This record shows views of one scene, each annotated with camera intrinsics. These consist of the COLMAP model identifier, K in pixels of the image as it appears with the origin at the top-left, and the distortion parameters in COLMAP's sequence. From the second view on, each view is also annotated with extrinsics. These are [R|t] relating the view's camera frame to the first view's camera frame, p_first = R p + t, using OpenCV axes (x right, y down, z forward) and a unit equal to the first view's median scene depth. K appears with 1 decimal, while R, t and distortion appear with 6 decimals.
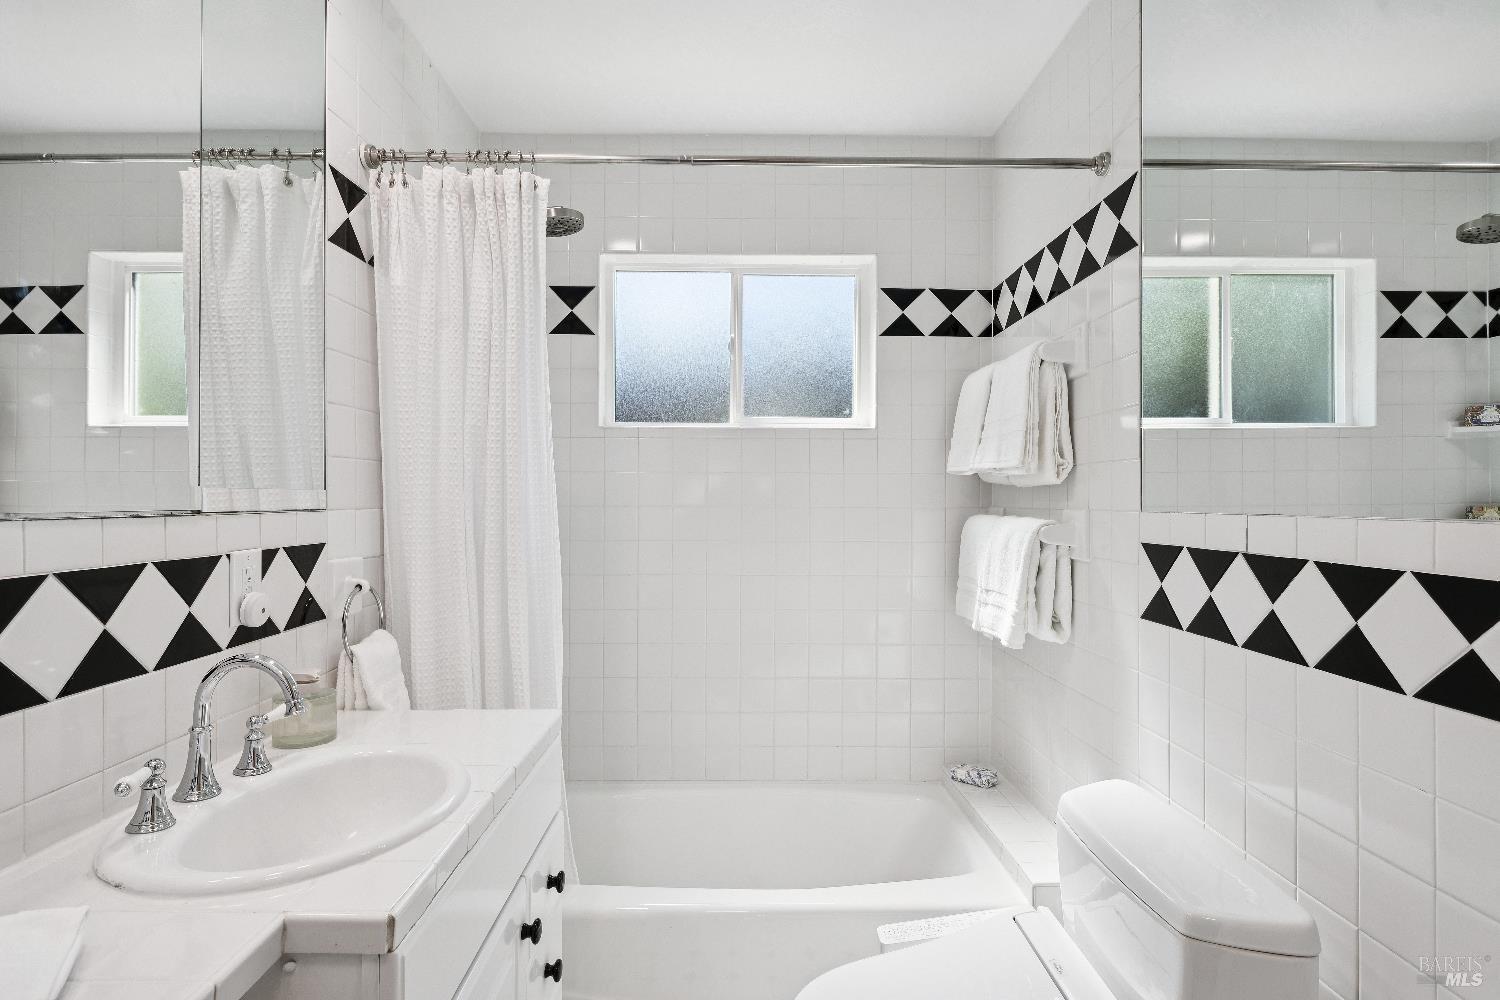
lens RADIAL K [[751.3, 0, 749.5], [0, 751.3, 489.3], [0, 0, 1]] dist [-0.000307, 0.000258]
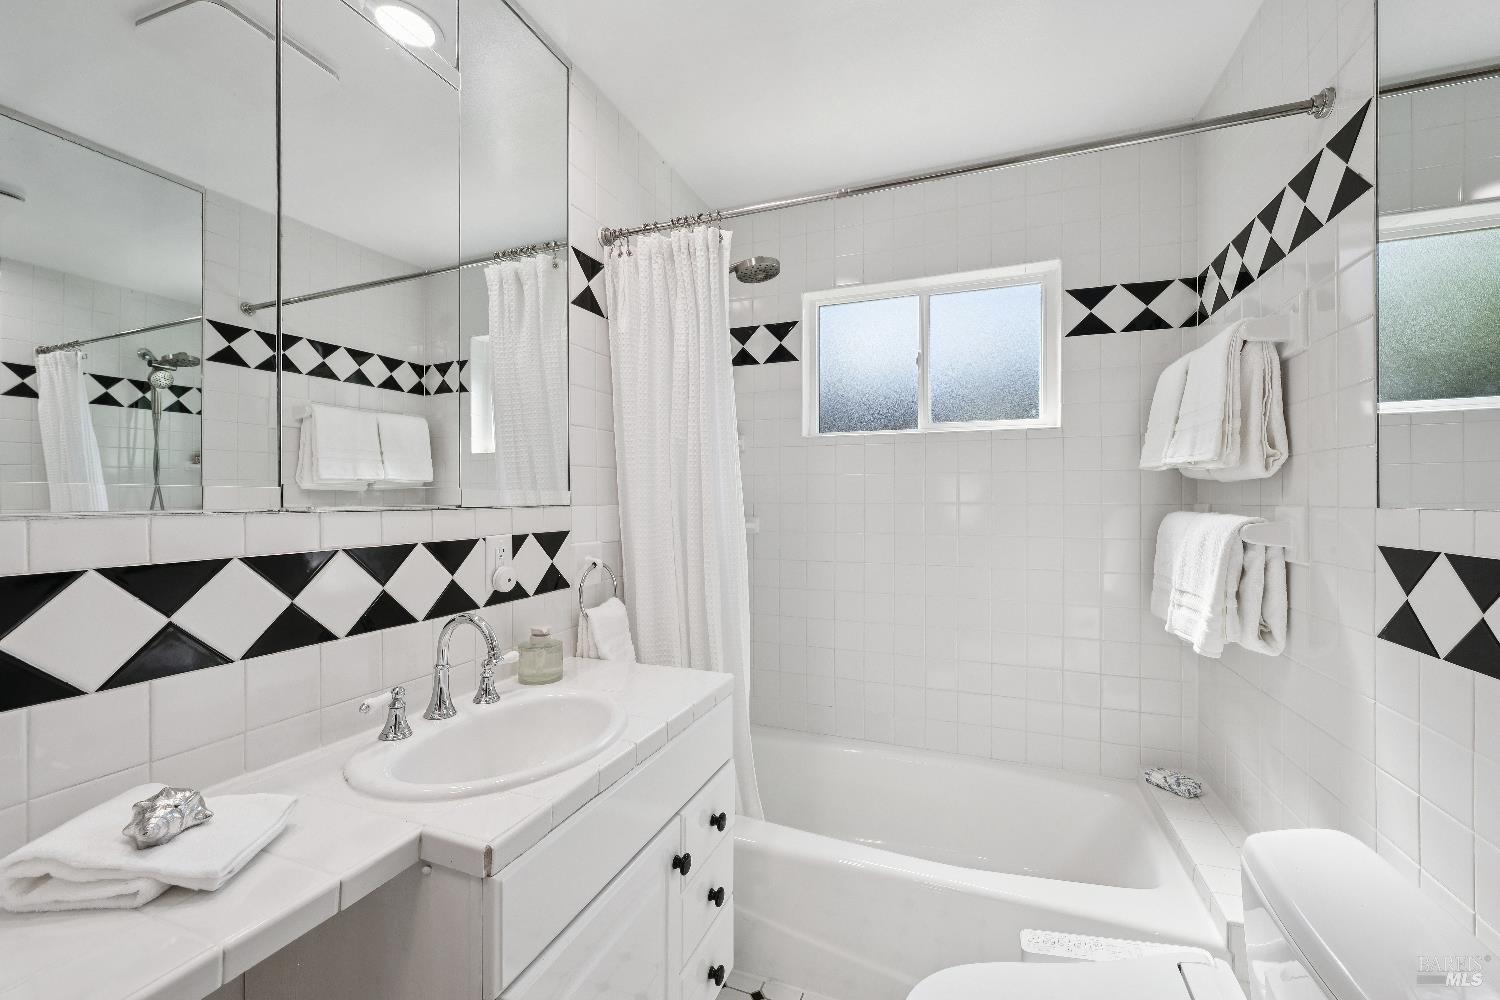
lens RADIAL K [[597.3, 0, 750.7], [0, 597.3, 493.9], [0, 0, 1]] dist [-0.000010, -0.000039]
pose [[0.928557, -0.007139, -0.371122, 0.106348], [0.009128, 0.999952, 0.003604, 0.004560], [0.371079, -0.006734, 0.928577, 0.114531]]
